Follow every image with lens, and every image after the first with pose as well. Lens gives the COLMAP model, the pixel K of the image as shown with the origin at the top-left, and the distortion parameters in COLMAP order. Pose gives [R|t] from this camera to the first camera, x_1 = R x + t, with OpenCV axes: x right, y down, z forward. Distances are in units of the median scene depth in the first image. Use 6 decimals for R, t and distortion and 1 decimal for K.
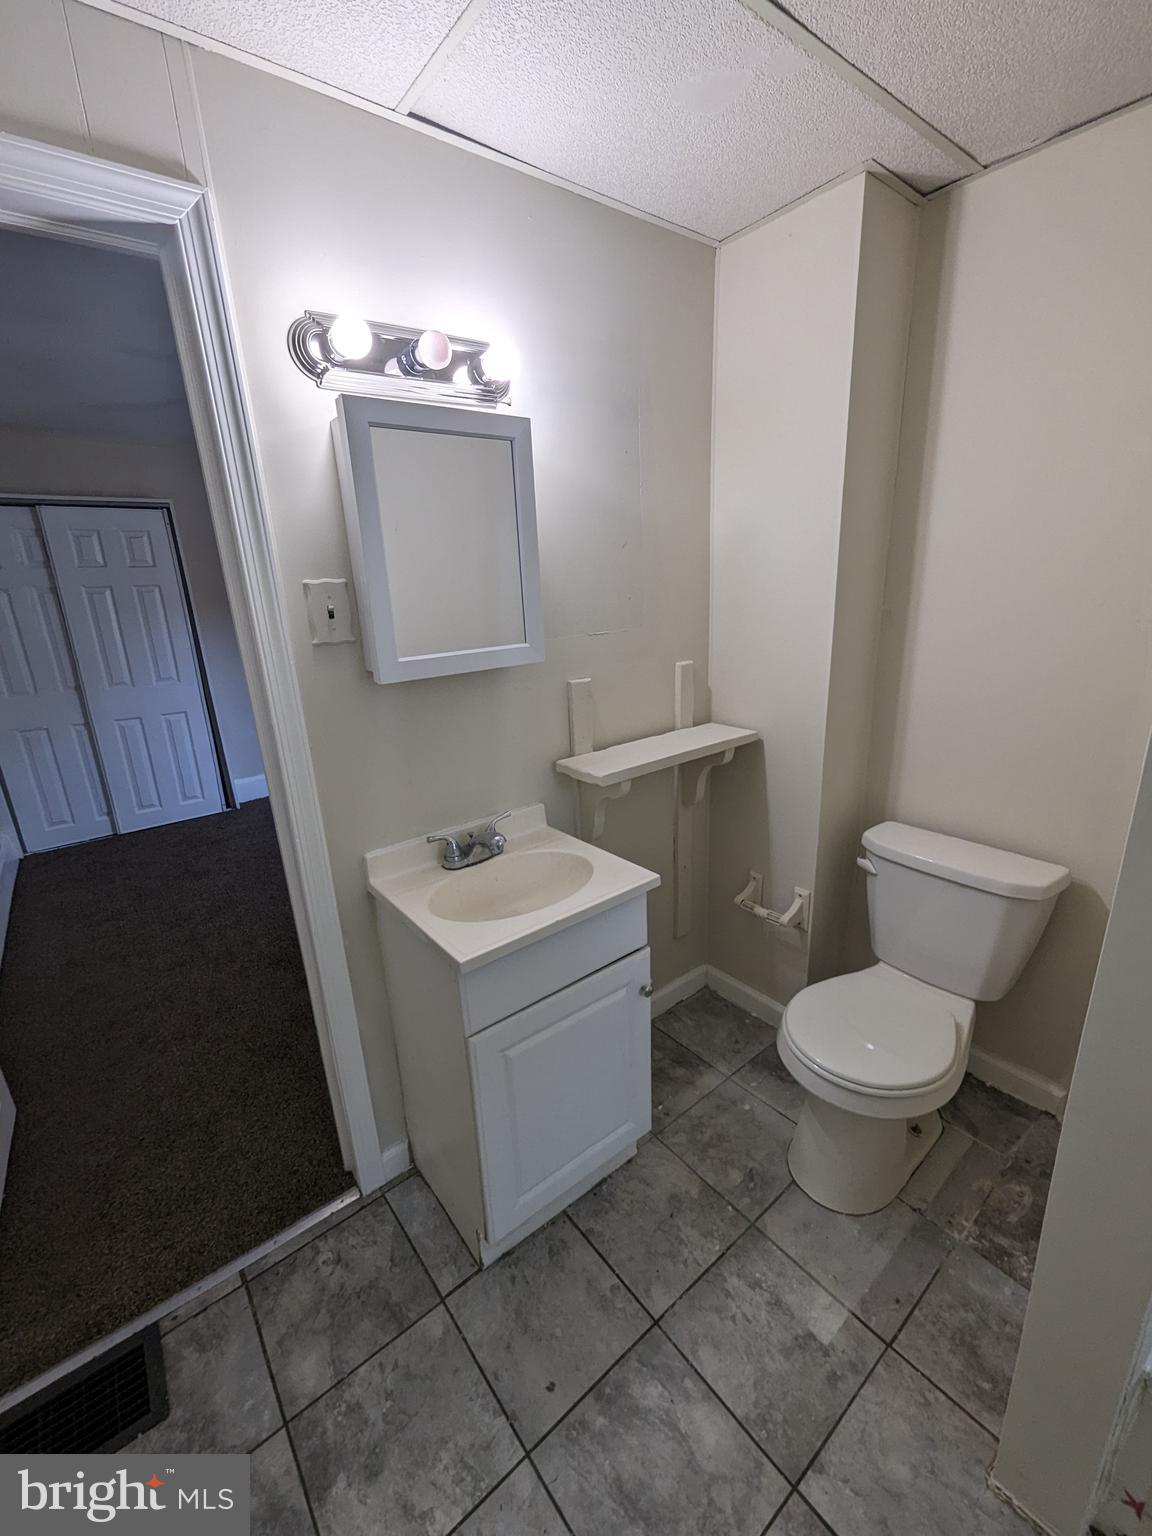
lens RADIAL K [[638.7, 0, 572.2], [0, 638.7, 774.4], [0, 0, 1]] dist [0.001765, 0.000365]
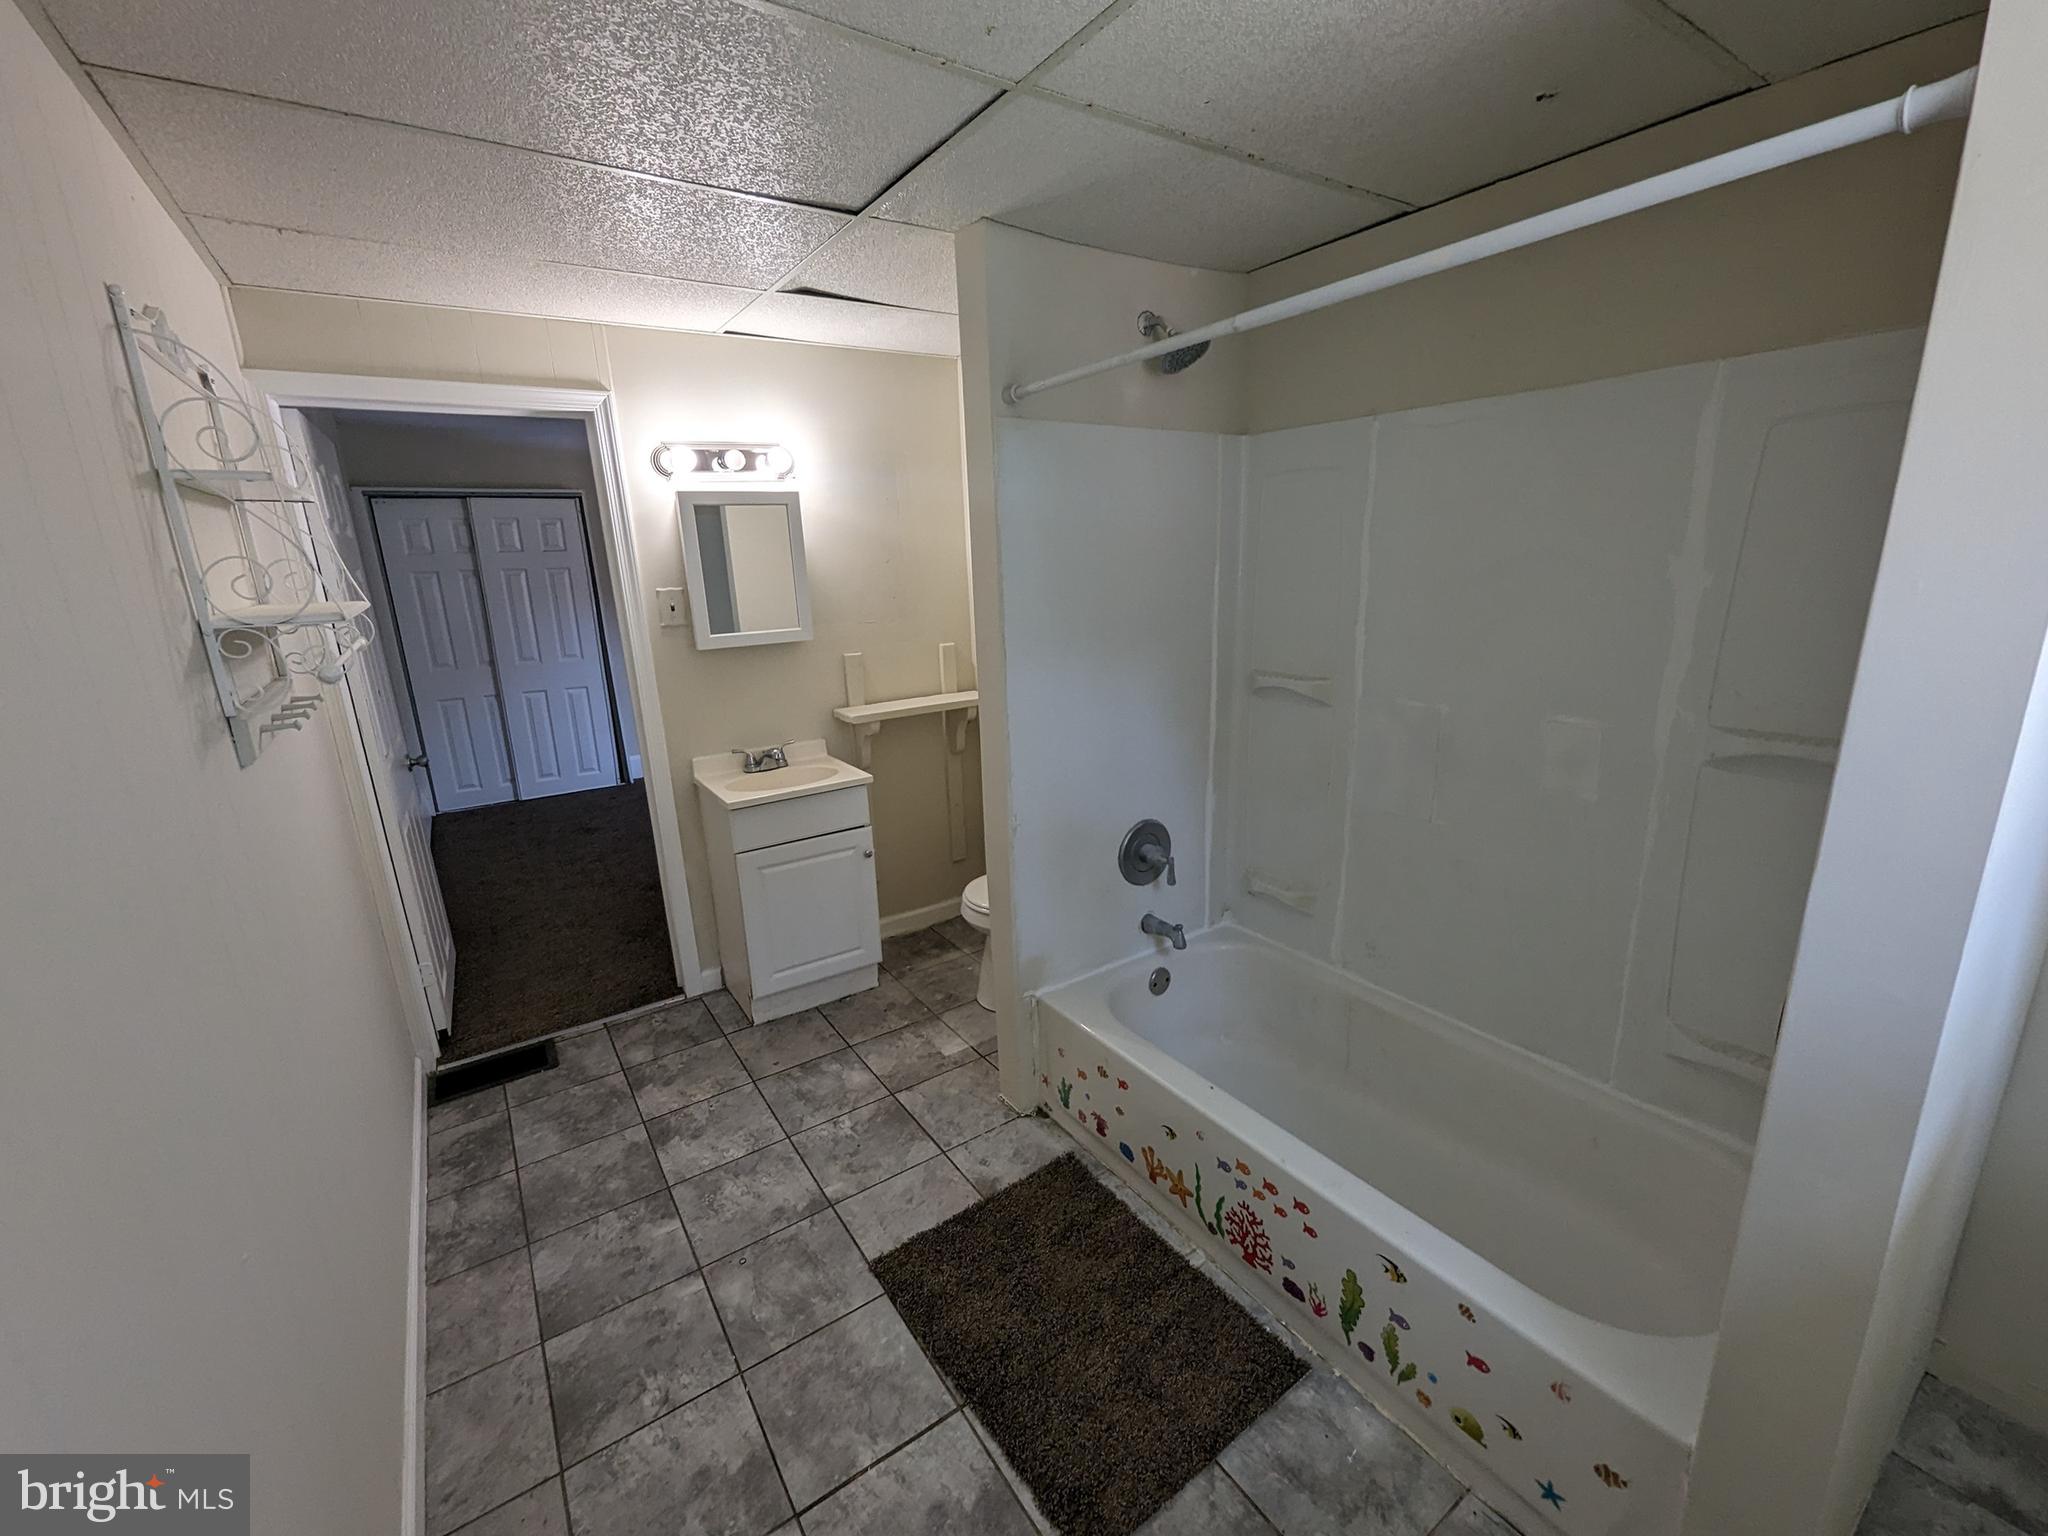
lens RADIAL K [[851.6, 0, 1030.8], [0, 851.6, 774.1], [0, 0, 1]] dist [0.001765, 0.000365]
pose [[0.997739, 0.028613, -0.060807, 0.551840], [-0.030666, 0.998981, -0.033111, 0.179323], [0.059798, 0.034901, 0.997600, -0.905037]]
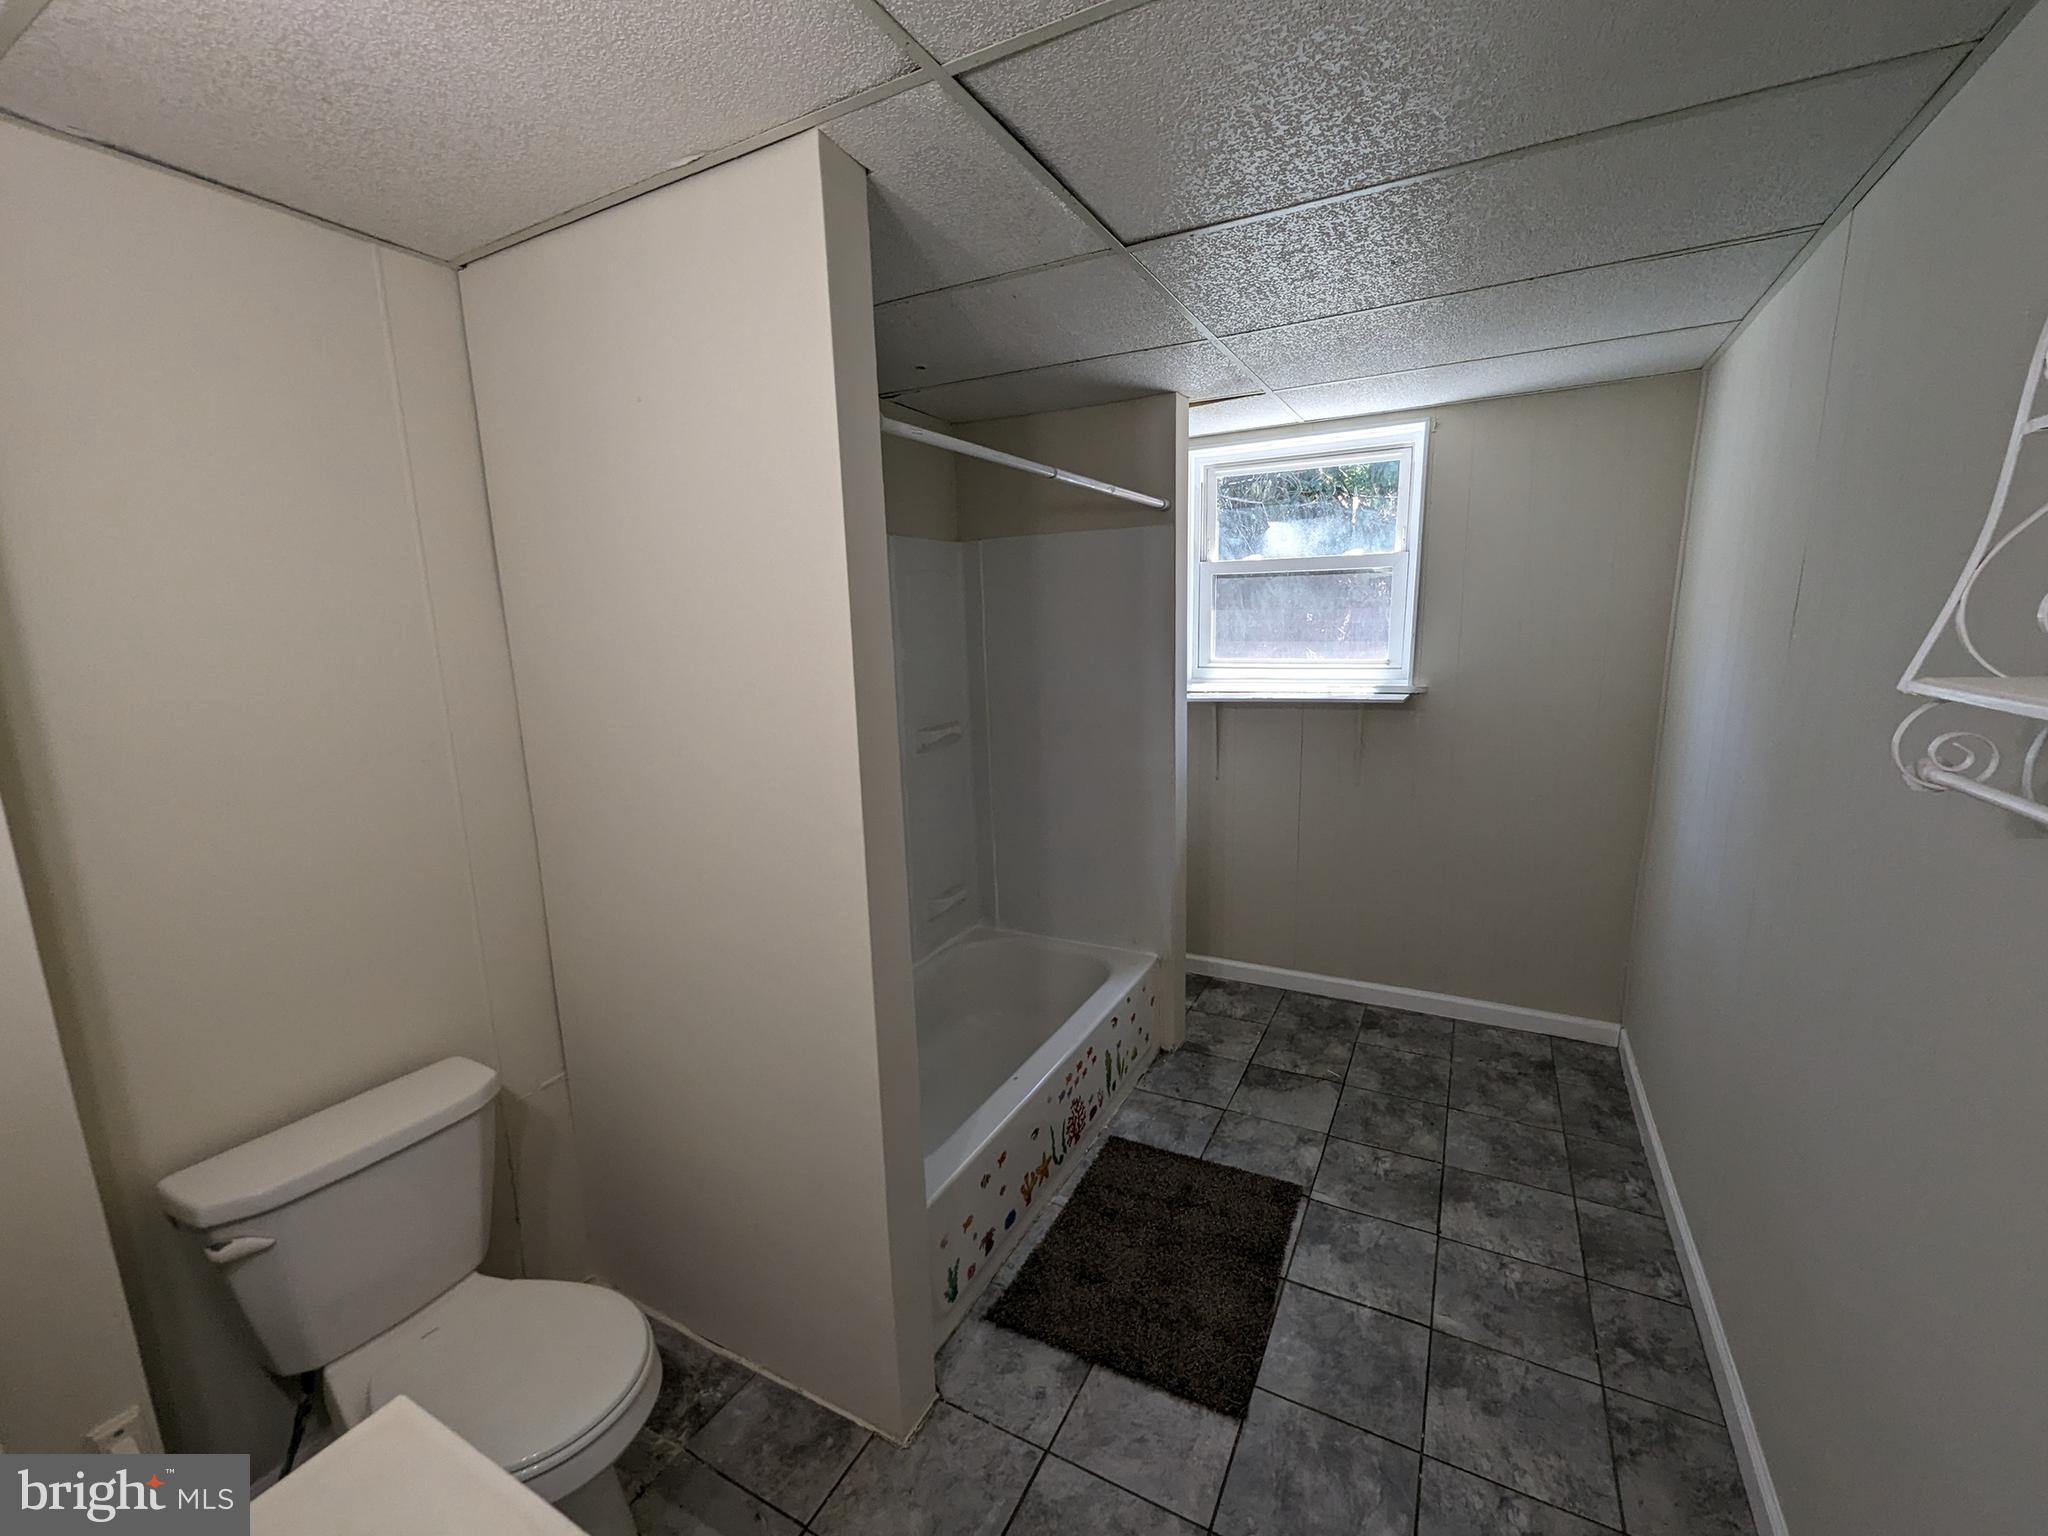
lens RADIAL K [[851.6, 0, 1030.4], [0, 851.6, 776.2], [0, 0, 1]] dist [0.001765, 0.000365]
pose [[-0.403036, -0.111769, 0.908333, -0.469643], [0.306926, 0.918527, 0.249209, -0.222447], [-0.862182, 0.379231, -0.335895, 0.559263]]
